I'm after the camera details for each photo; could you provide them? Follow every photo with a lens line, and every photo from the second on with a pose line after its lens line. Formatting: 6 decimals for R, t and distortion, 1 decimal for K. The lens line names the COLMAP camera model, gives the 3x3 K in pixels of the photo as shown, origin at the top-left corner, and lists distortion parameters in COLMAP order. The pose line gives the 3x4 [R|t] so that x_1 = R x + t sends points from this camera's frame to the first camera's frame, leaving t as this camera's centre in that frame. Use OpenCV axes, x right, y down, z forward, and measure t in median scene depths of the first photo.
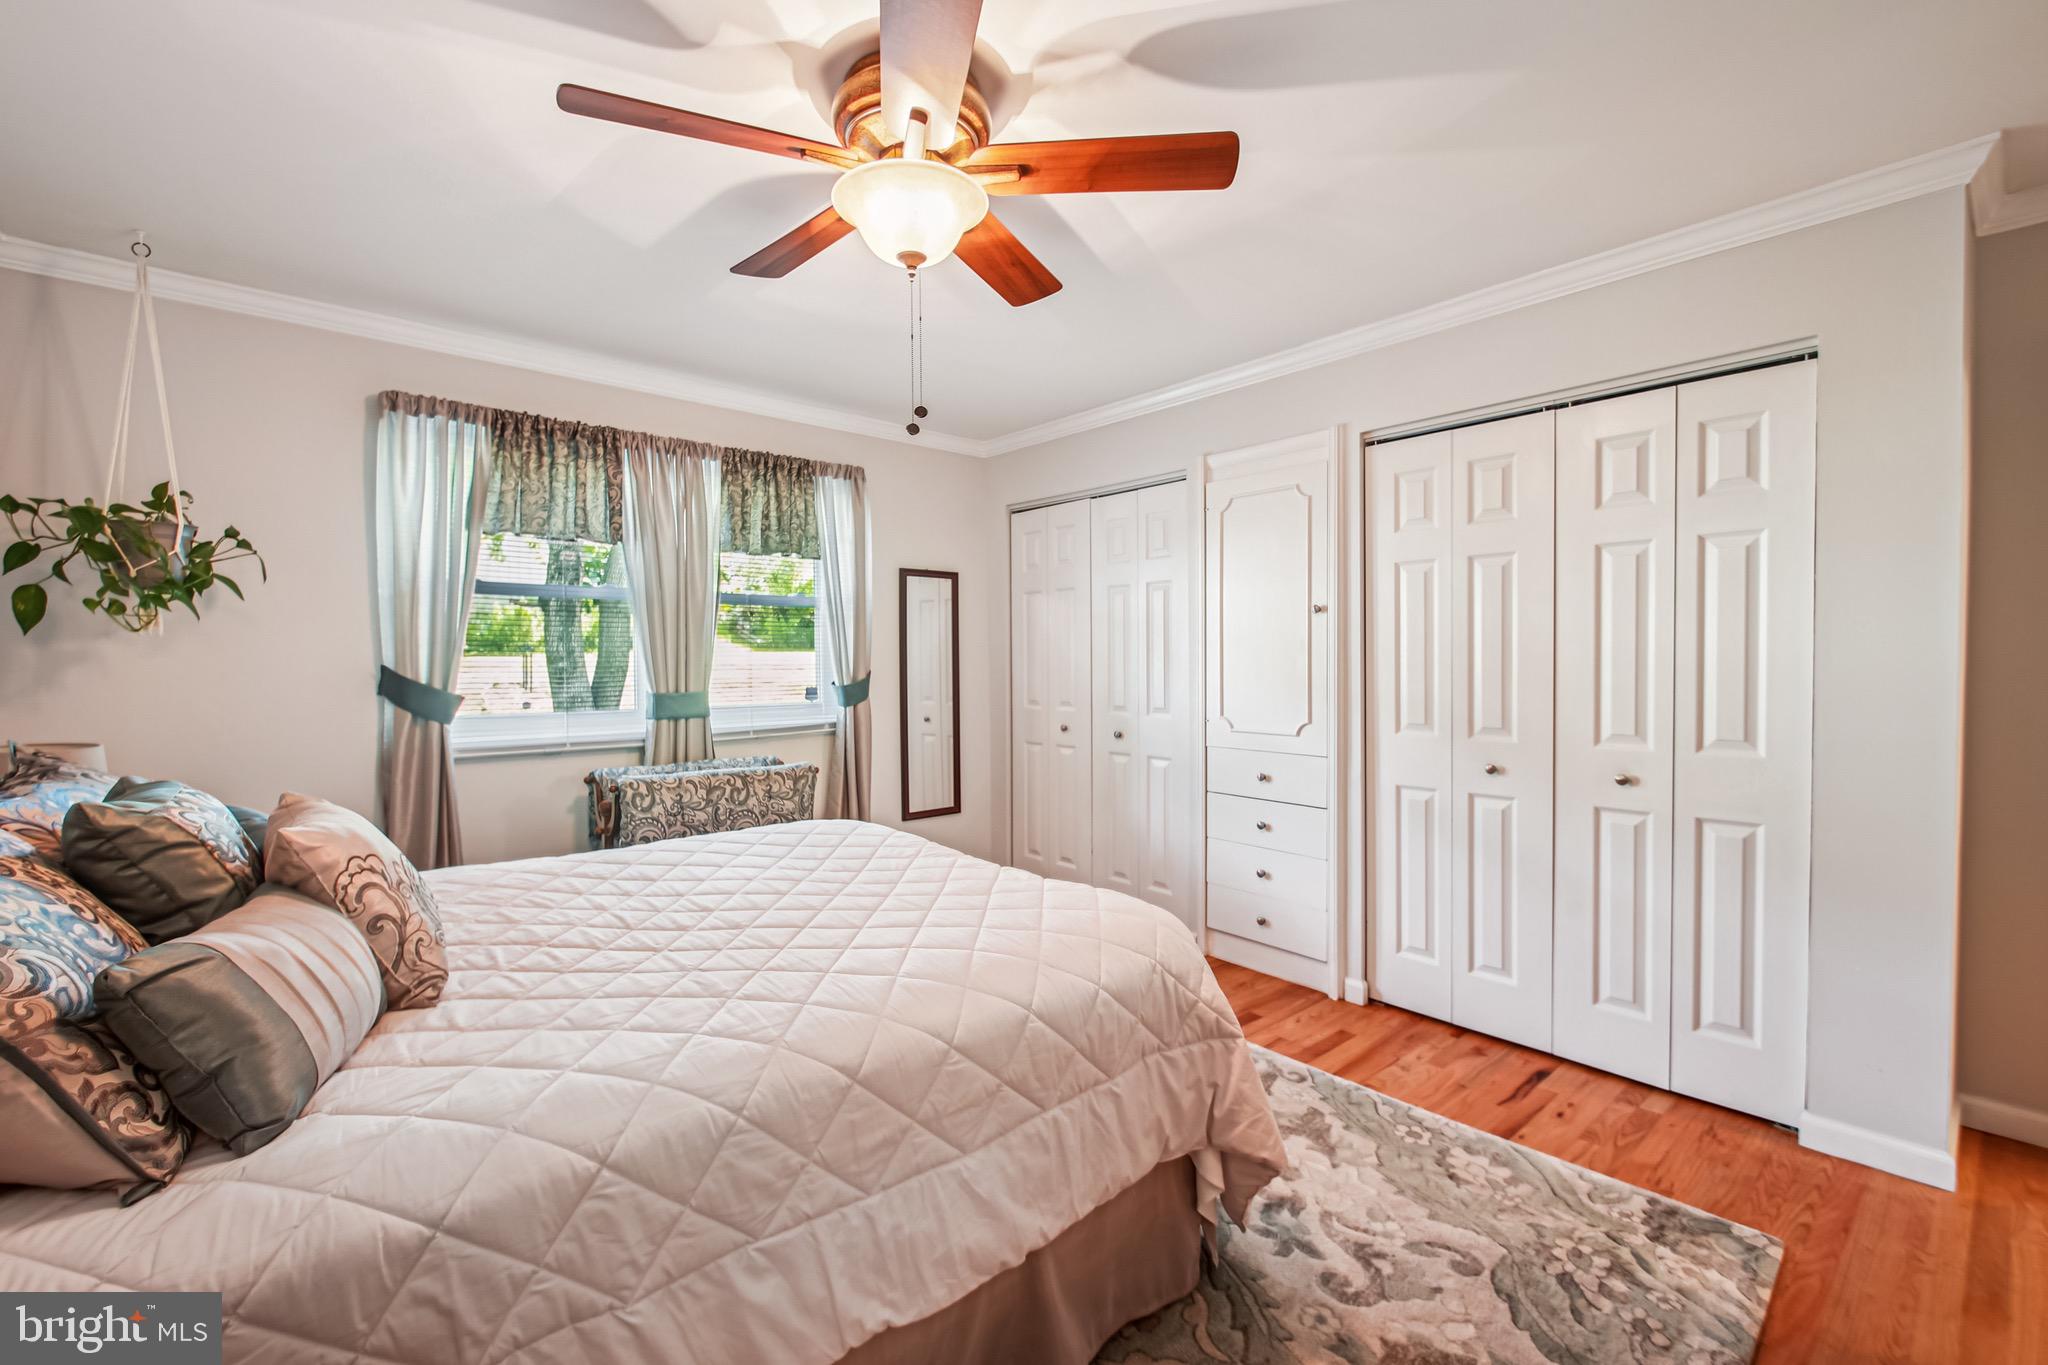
lens RADIAL K [[872.6, 0, 987.1], [0, 872.6, 686.3], [0, 0, 1]] dist [-0.000266, -0.000060]
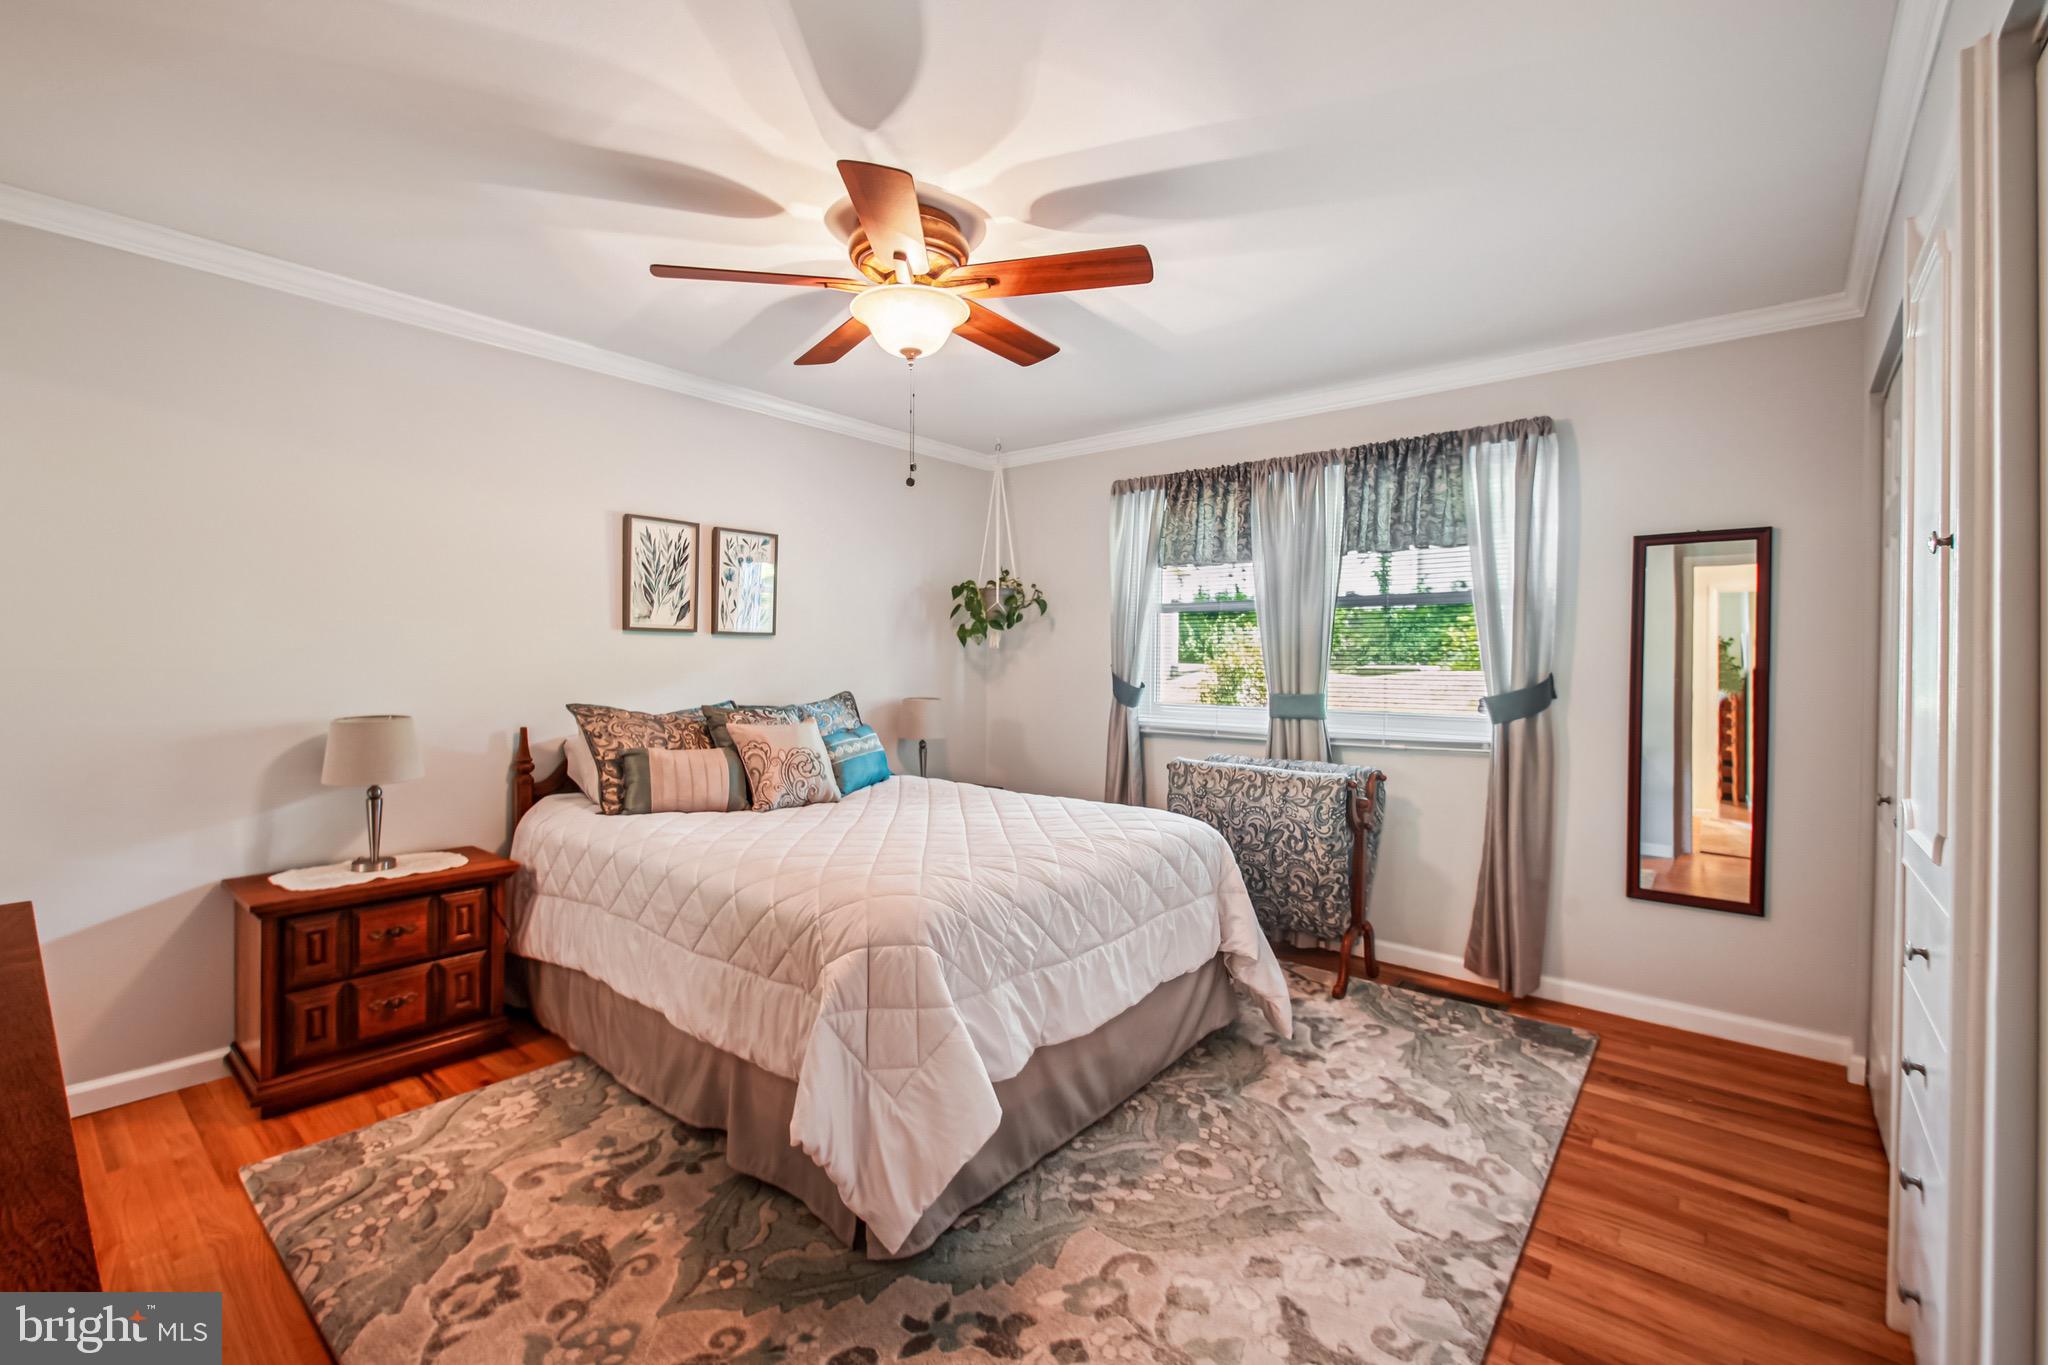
lens RADIAL K [[883.3, 0, 1024.0], [0, 883.3, 682.5], [0, 0, 1]] dist [-0.000081, -0.000189]
pose [[0.164855, 0.025931, -0.985977, 0.665460], [-0.041164, 0.998964, 0.019390, -0.014573], [0.985458, 0.037391, 0.165752, 0.508944]]
